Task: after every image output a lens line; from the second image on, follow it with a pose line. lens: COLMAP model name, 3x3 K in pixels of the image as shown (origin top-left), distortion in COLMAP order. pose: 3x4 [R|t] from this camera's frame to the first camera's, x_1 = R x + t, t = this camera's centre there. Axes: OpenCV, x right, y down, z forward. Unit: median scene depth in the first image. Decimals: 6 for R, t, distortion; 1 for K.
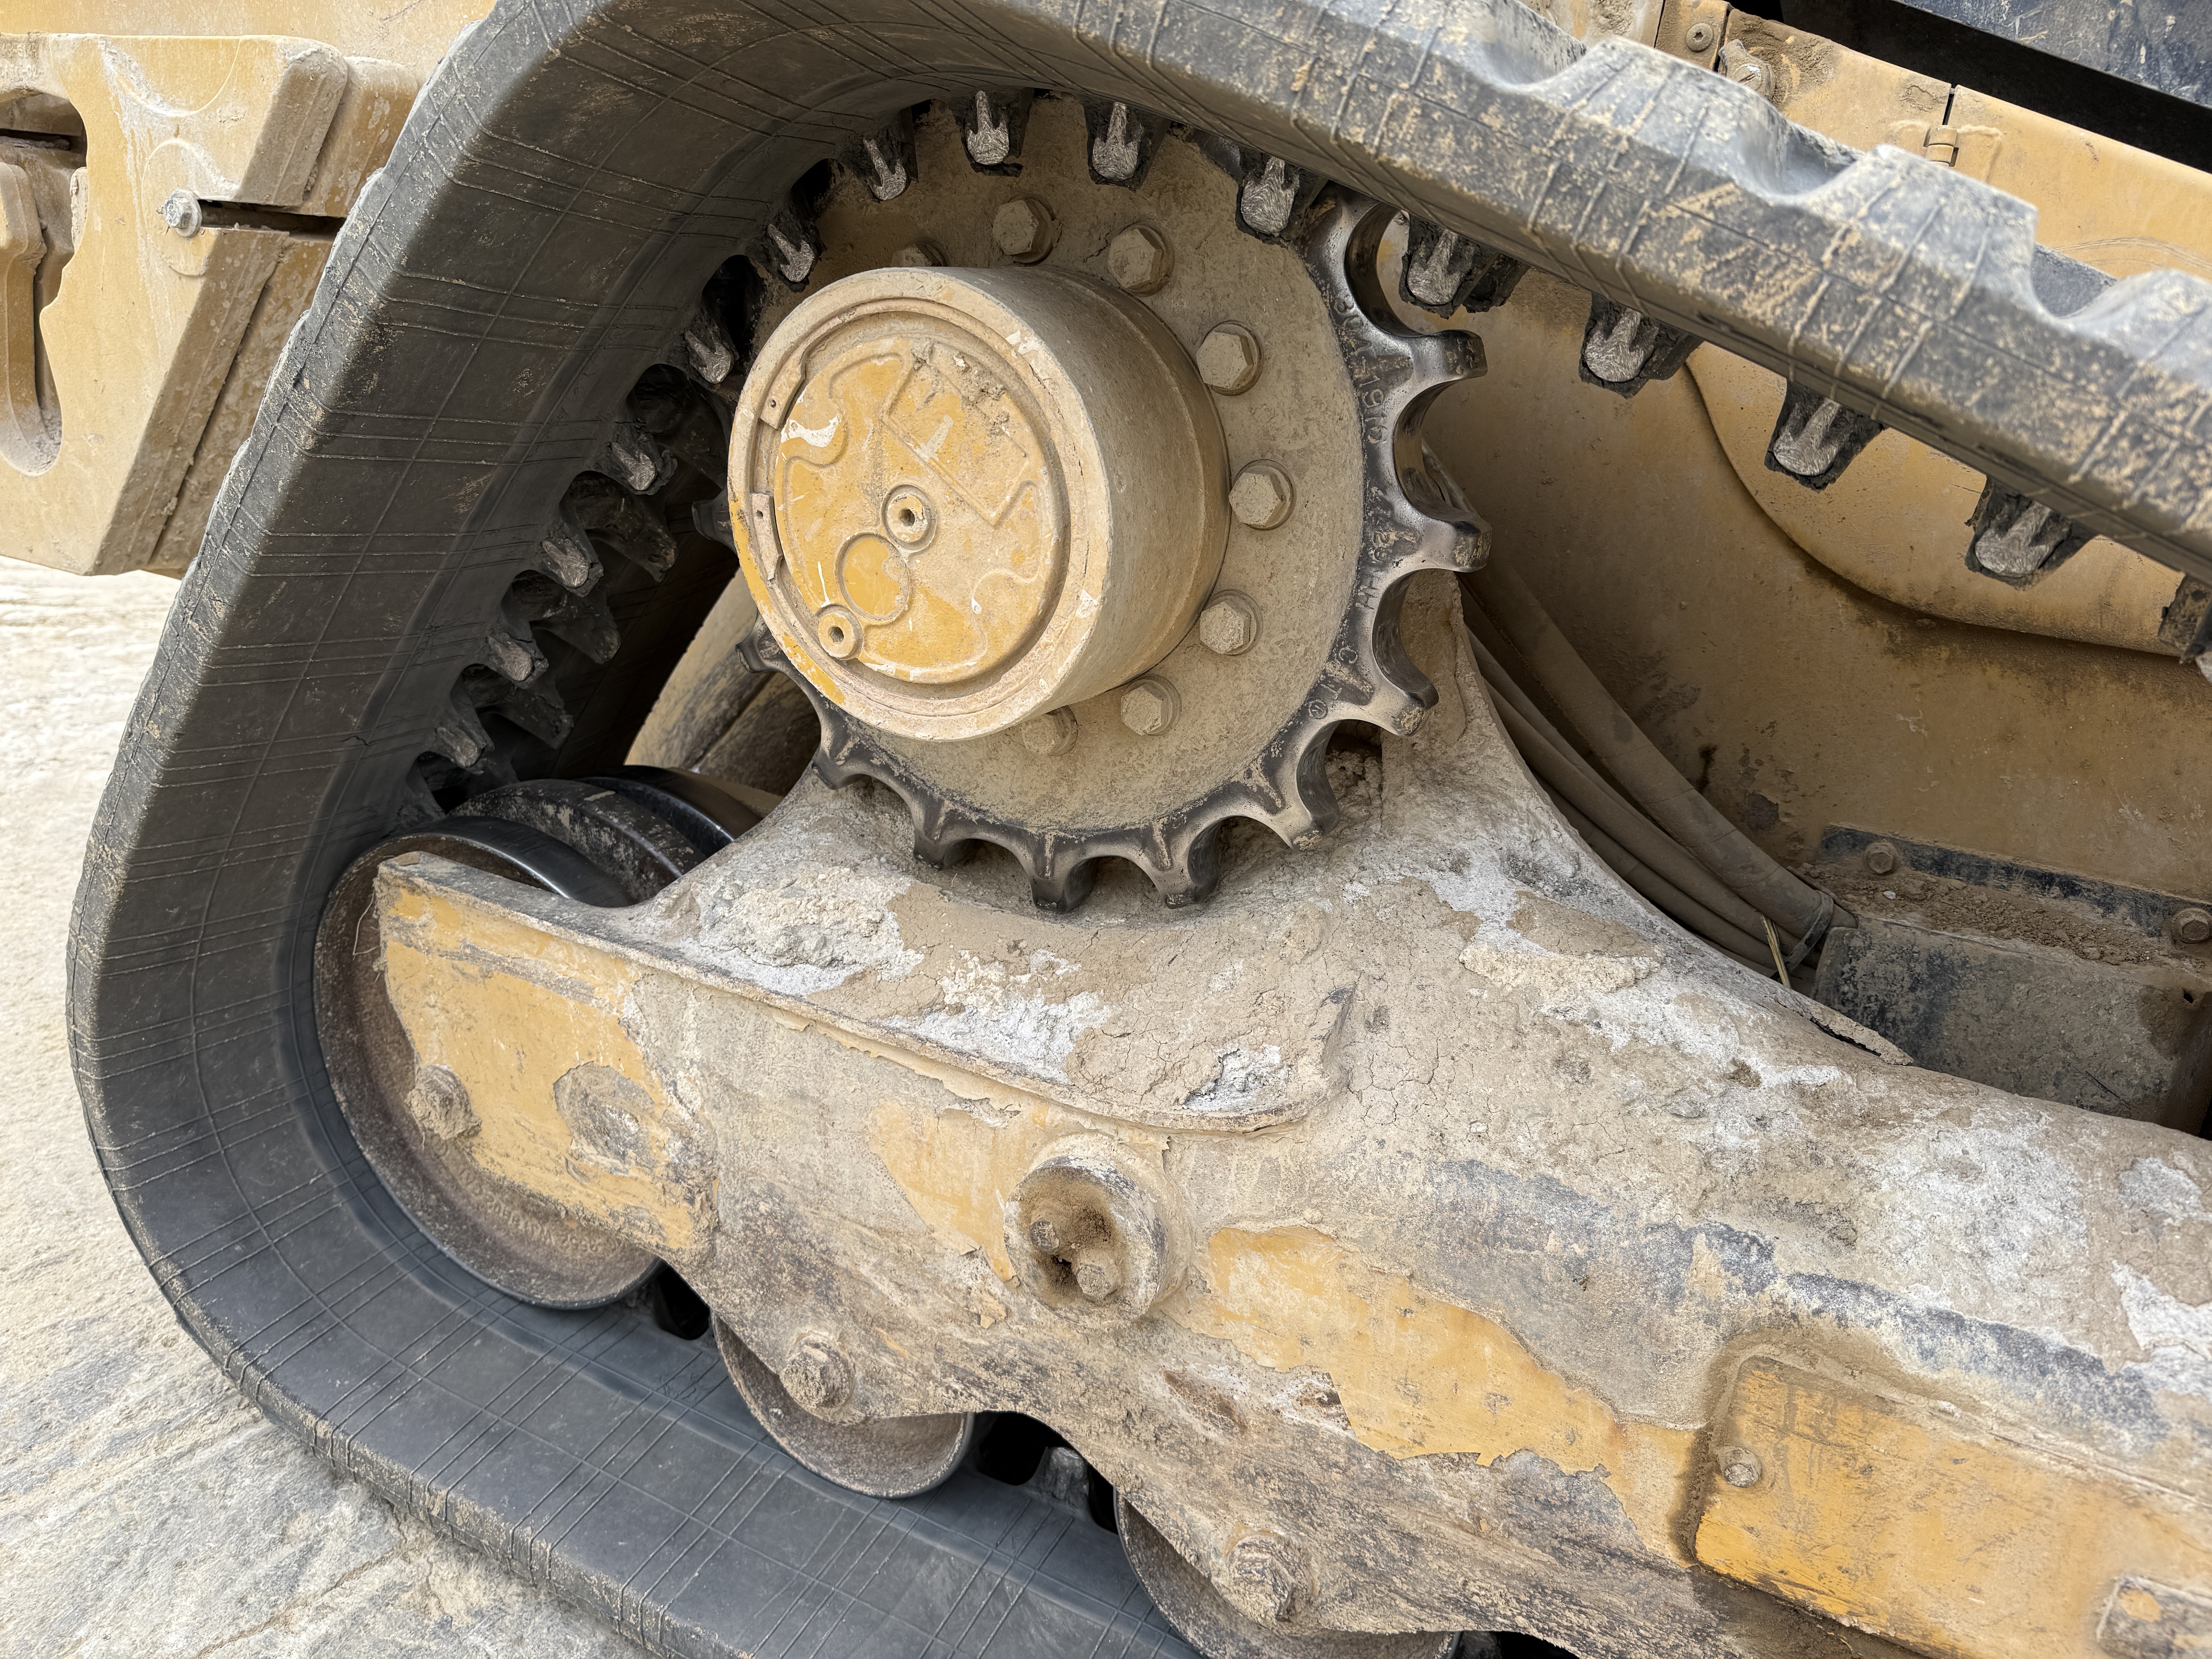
lens RADIAL K [[1544.2, 0, 1128.3], [0, 1544.2, 833.2], [0, 0, 1]] dist [0.063877, -0.084023]
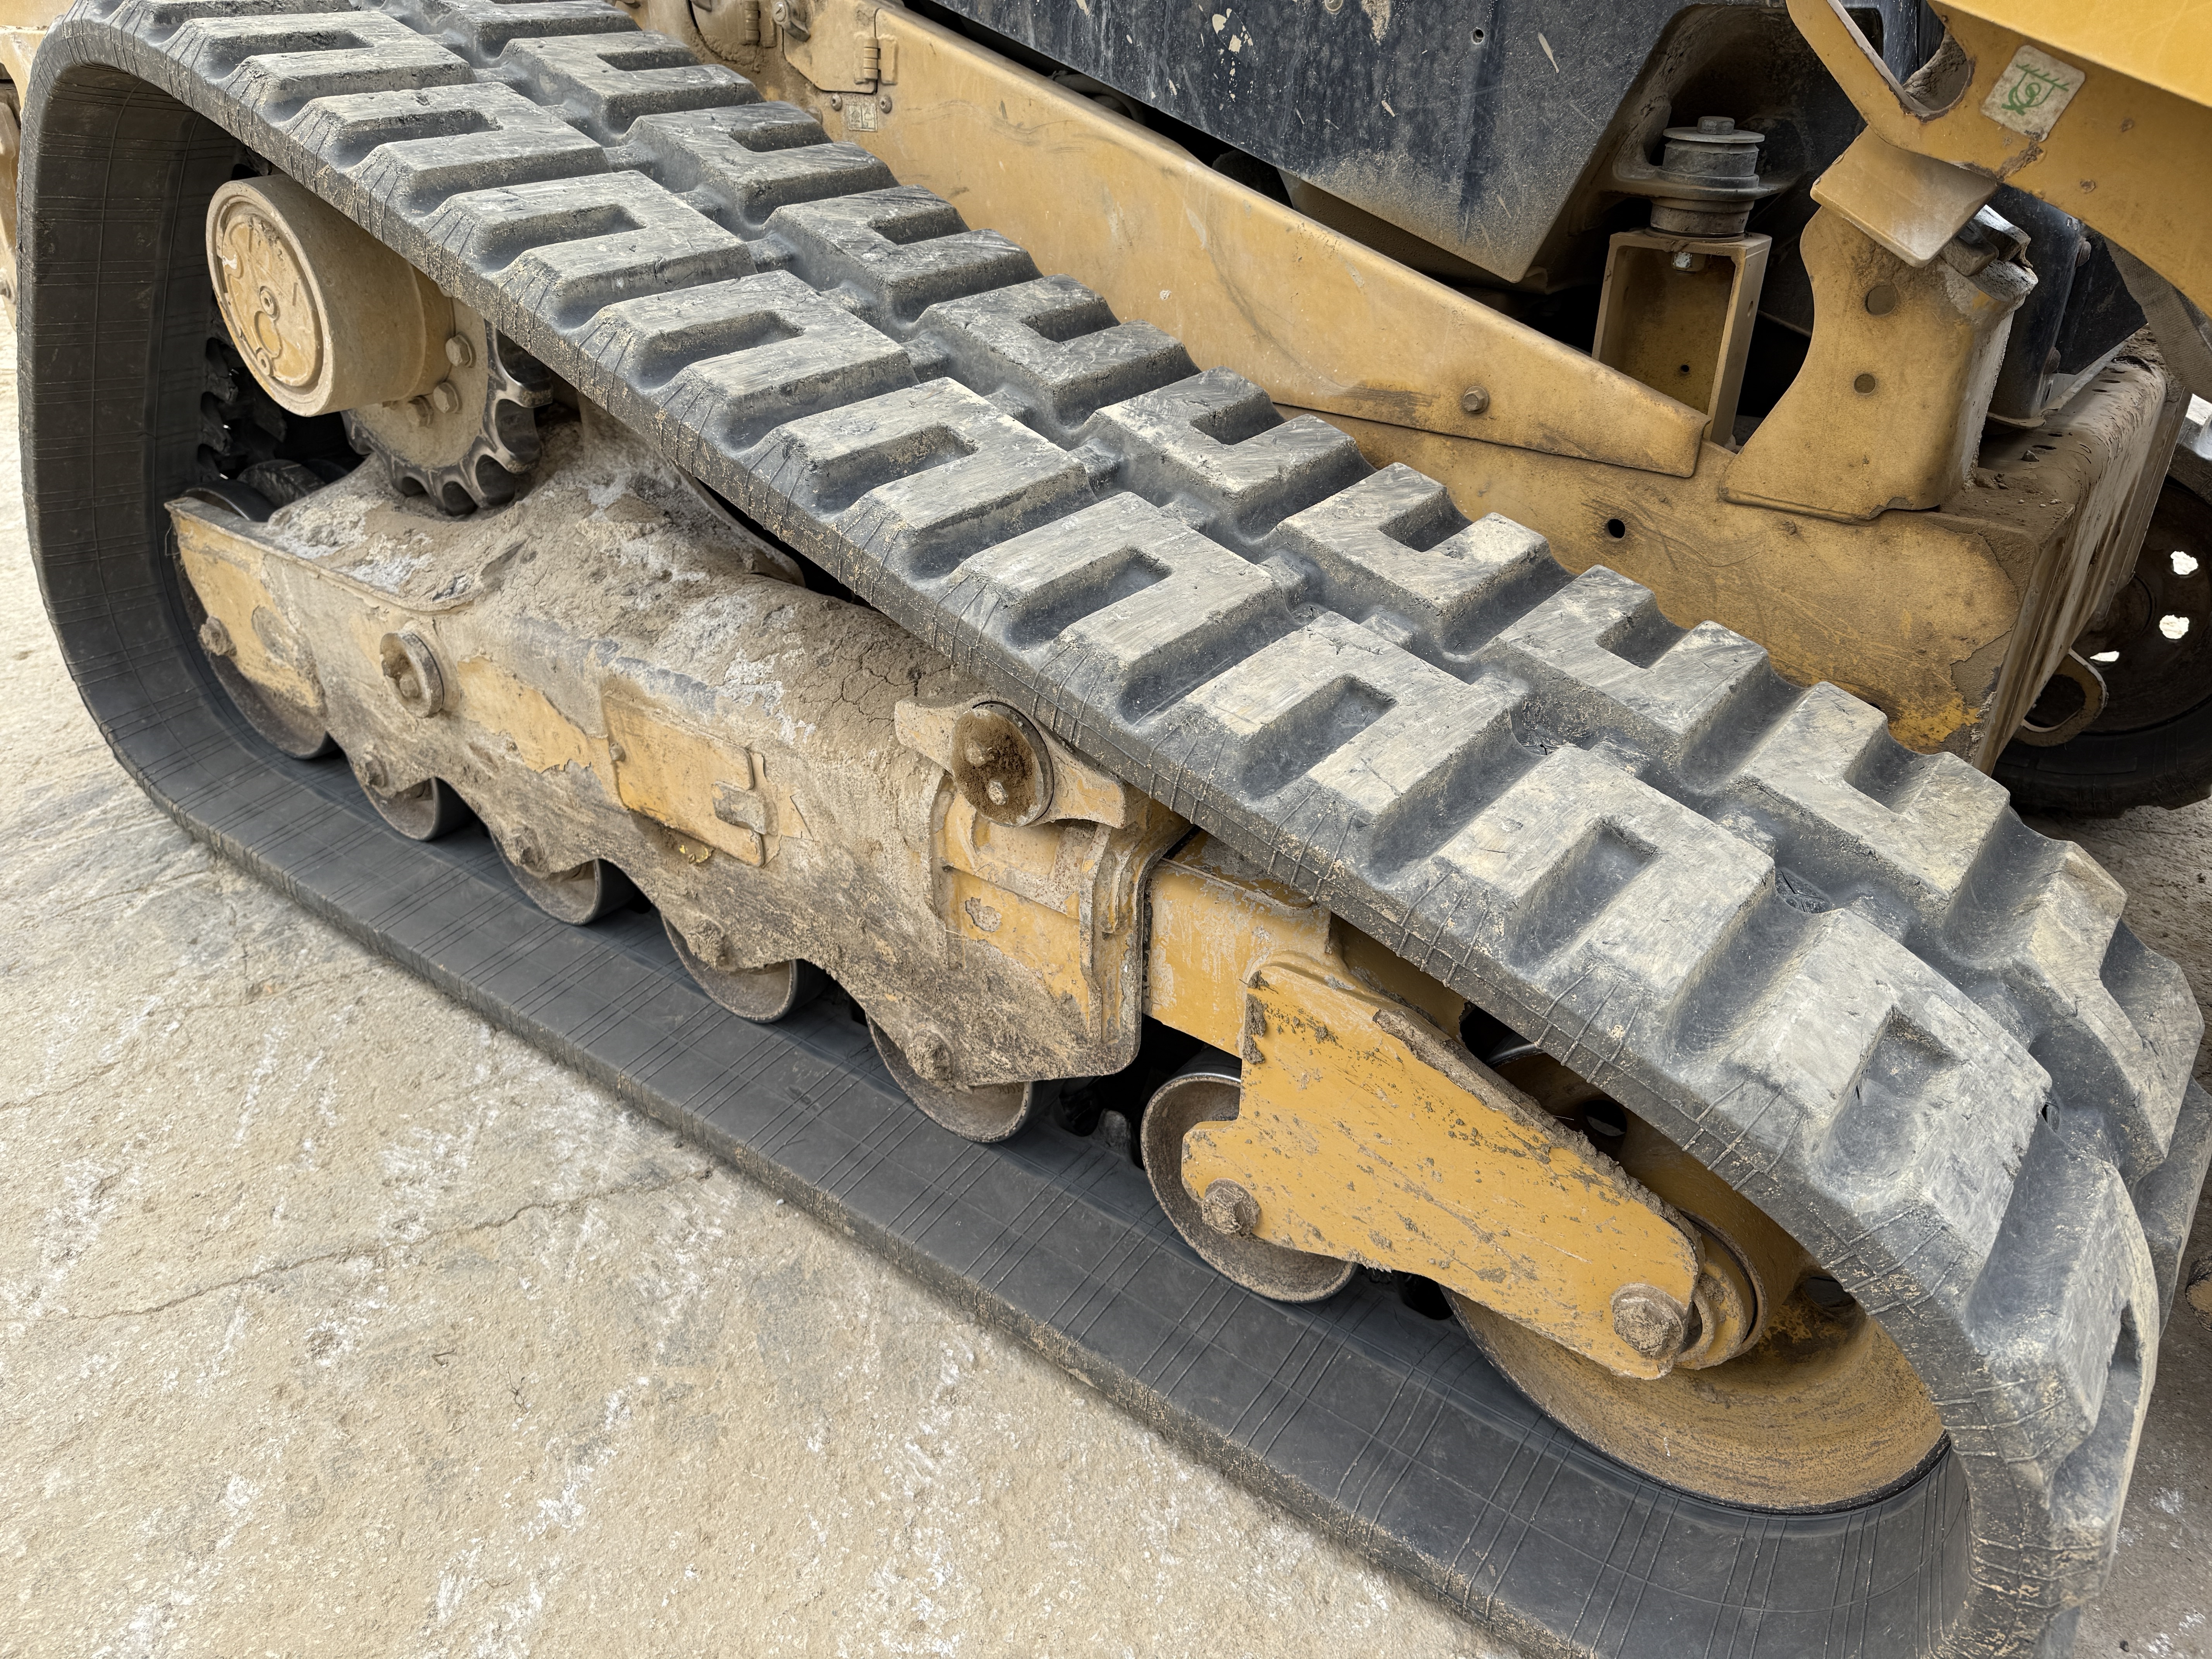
lens RADIAL K [[1544.2, 0, 1128.3], [0, 1544.2, 833.2], [0, 0, 1]] dist [0.063877, -0.084023]
pose [[0.981542, 0.019564, -0.190246, 1.219567], [0.010928, 0.987391, 0.157924, 0.153353], [0.190937, -0.157088, 0.968951, -0.776993]]
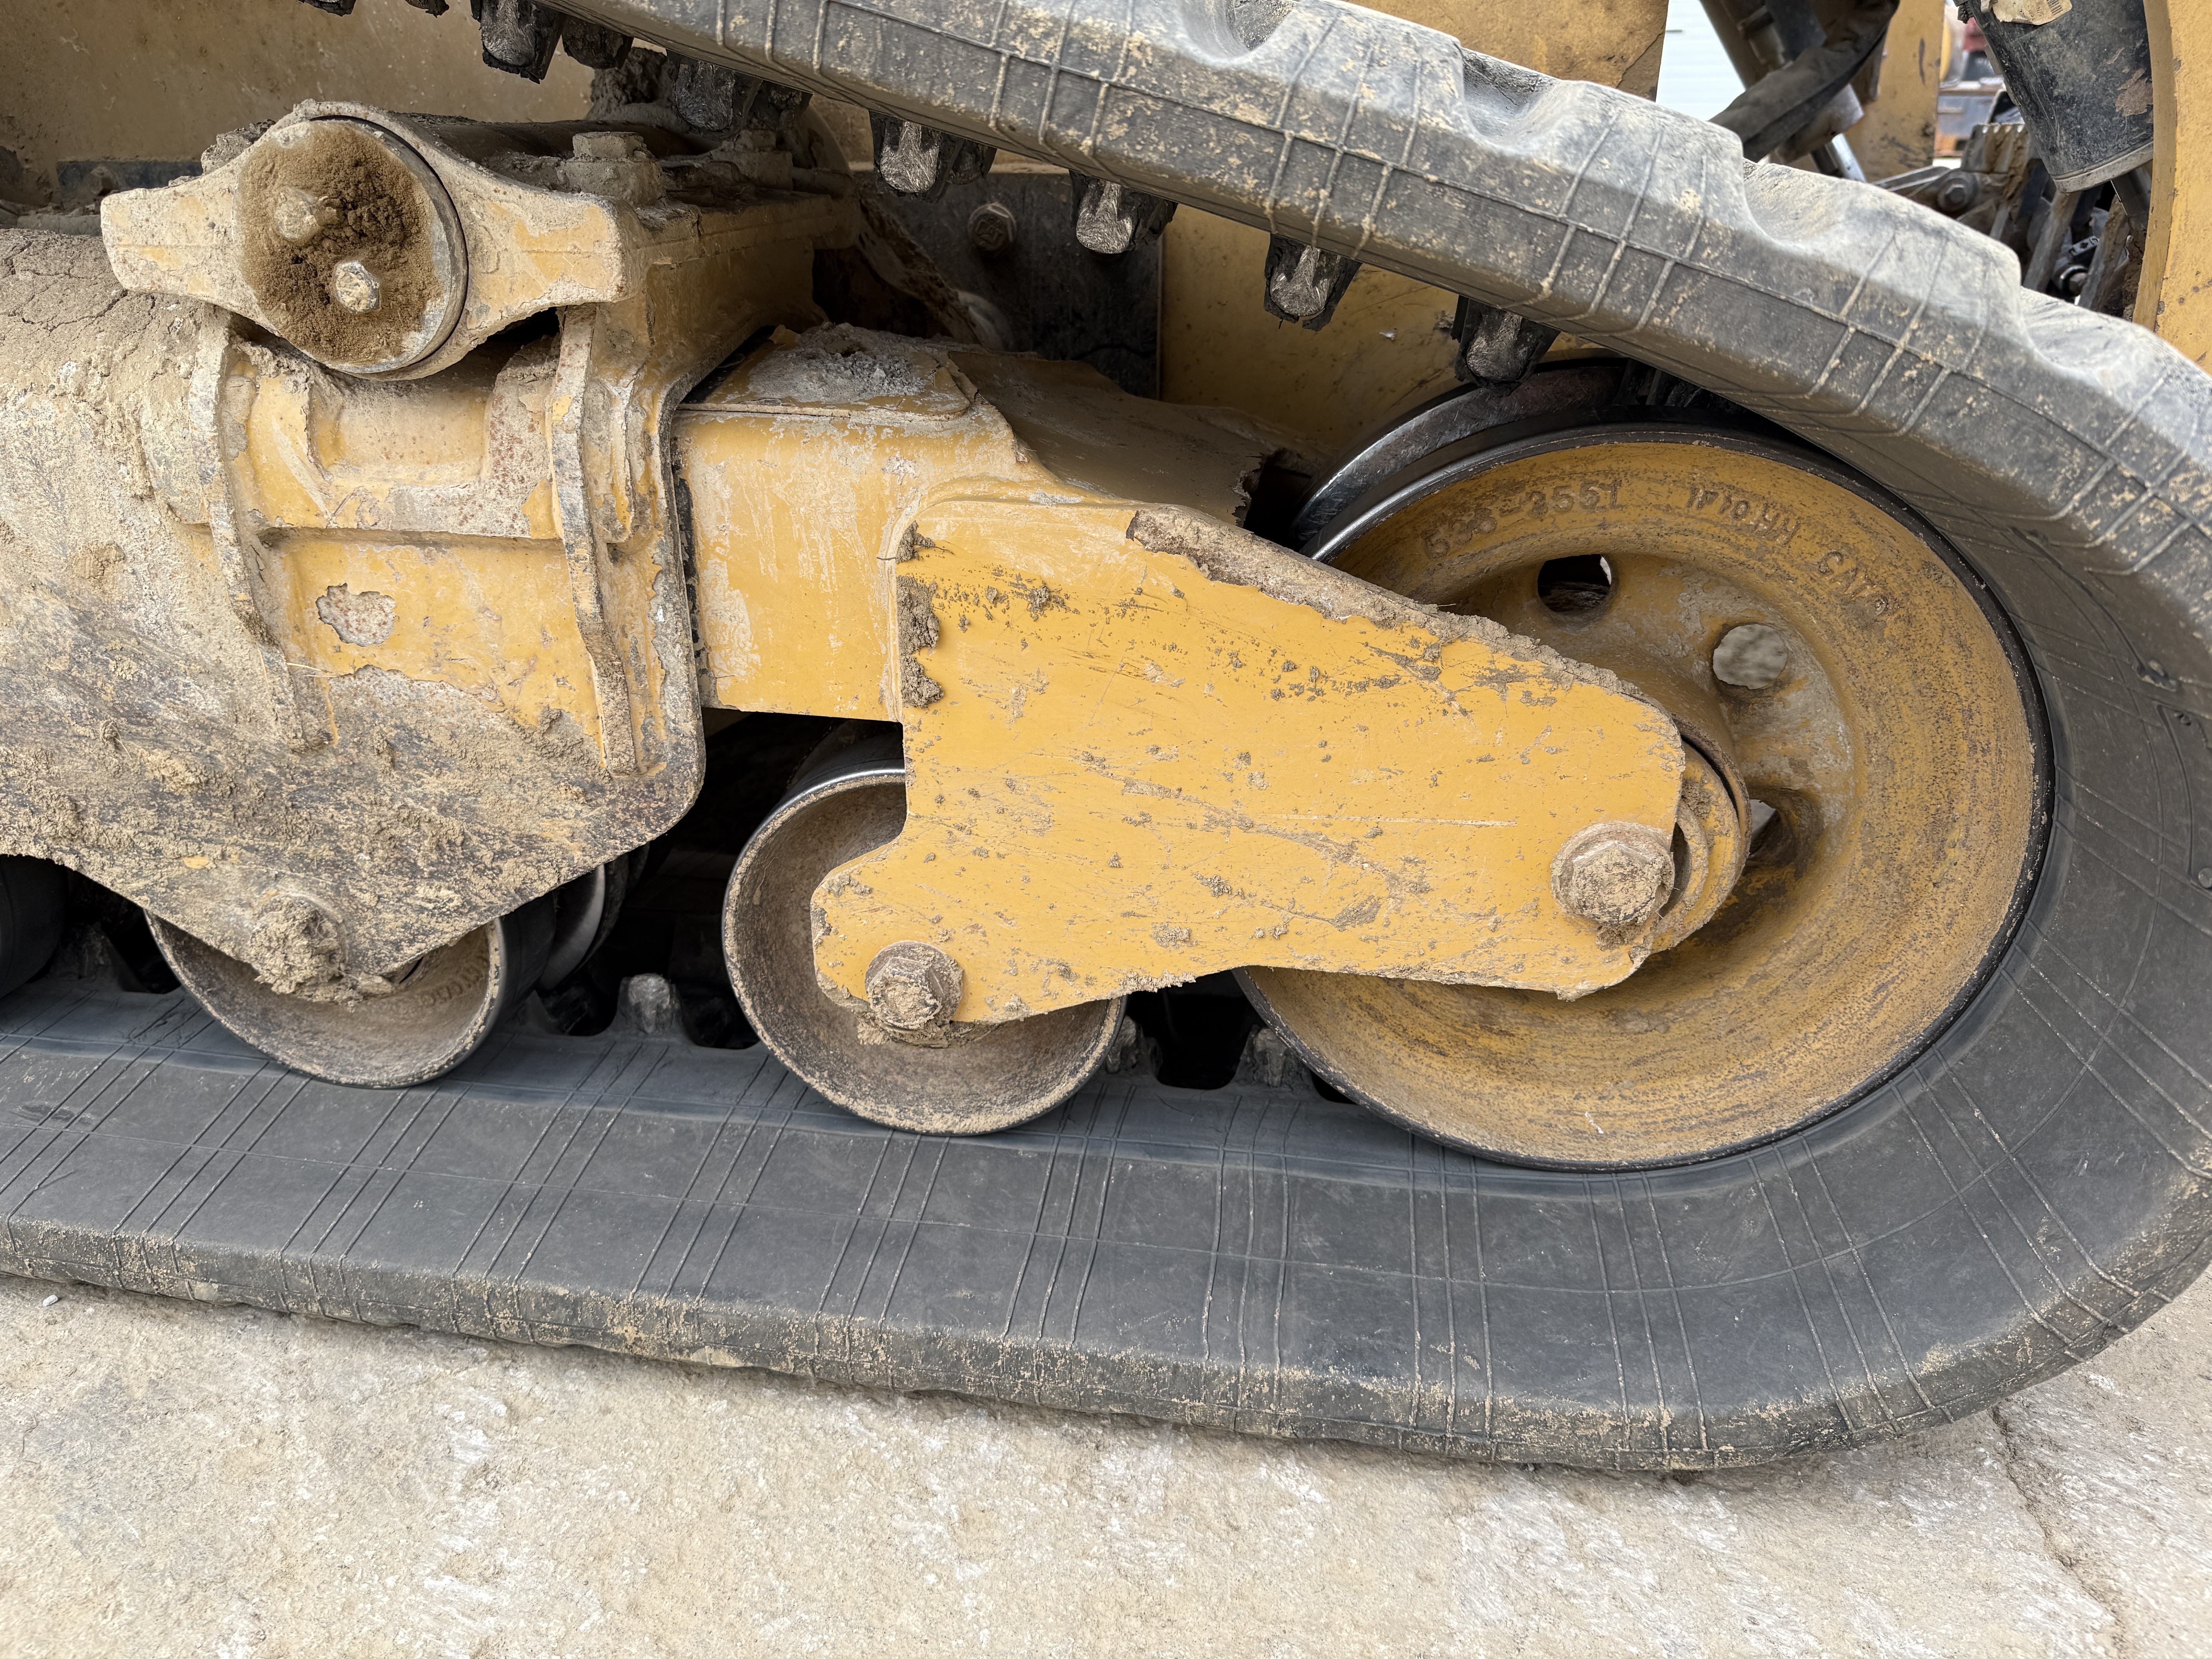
lens RADIAL K [[1559.4, 0, 1110.3], [0, 1559.4, 839.9], [0, 0, 1]] dist [0.055455, -0.085222]
pose [[0.949966, -0.200346, 0.239639, 0.961462], [0.174796, 0.976801, 0.123718, 0.545317], [-0.258866, -0.075640, 0.962947, -0.309772]]
